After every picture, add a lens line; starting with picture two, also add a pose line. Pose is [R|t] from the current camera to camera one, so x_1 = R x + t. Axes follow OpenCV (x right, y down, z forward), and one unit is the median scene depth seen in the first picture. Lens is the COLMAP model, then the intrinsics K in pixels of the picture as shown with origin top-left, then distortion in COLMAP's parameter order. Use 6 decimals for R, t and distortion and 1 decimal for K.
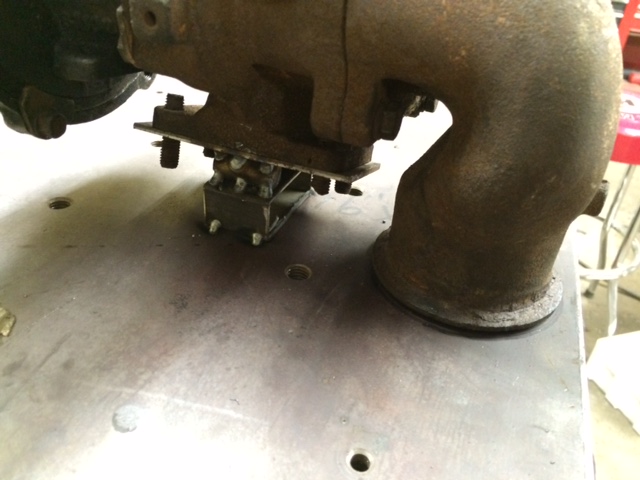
lens RADIAL K [[553.5, 0, 321.8], [0, 553.5, 235.5], [0, 0, 1]] dist [0.075442, -0.106373]
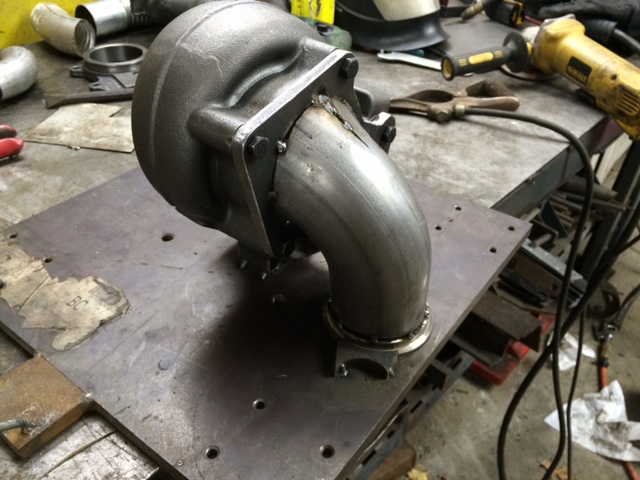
lens RADIAL K [[553.5, 0, 324.4], [0, 553.5, 239.3], [0, 0, 1]] dist [0.075442, -0.106373]
pose [[0.956120, 0.128795, -0.263148, 0.510395], [-0.112689, 0.990760, 0.075472, -0.262512], [0.270437, -0.042507, 0.961799, -0.606235]]
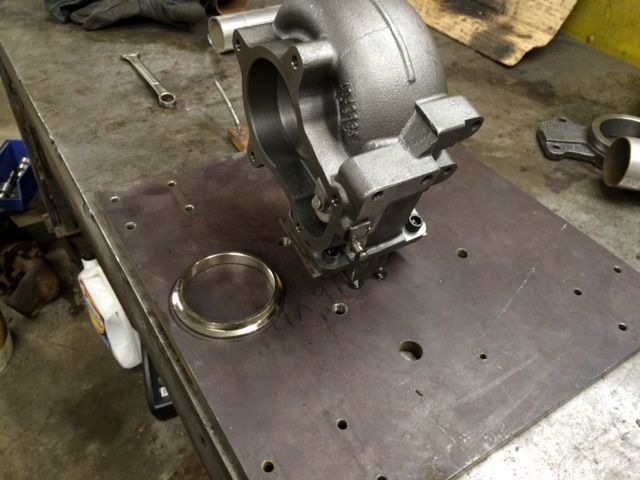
lens RADIAL K [[553.5, 0, 323.2], [0, 553.5, 239.0], [0, 0, 1]] dist [0.075442, -0.106373]
pose [[-0.597553, 0.435811, -0.673052, 1.128676], [-0.529664, 0.415648, 0.739387, -1.385771], [0.601986, 0.798314, -0.017538, 1.067725]]
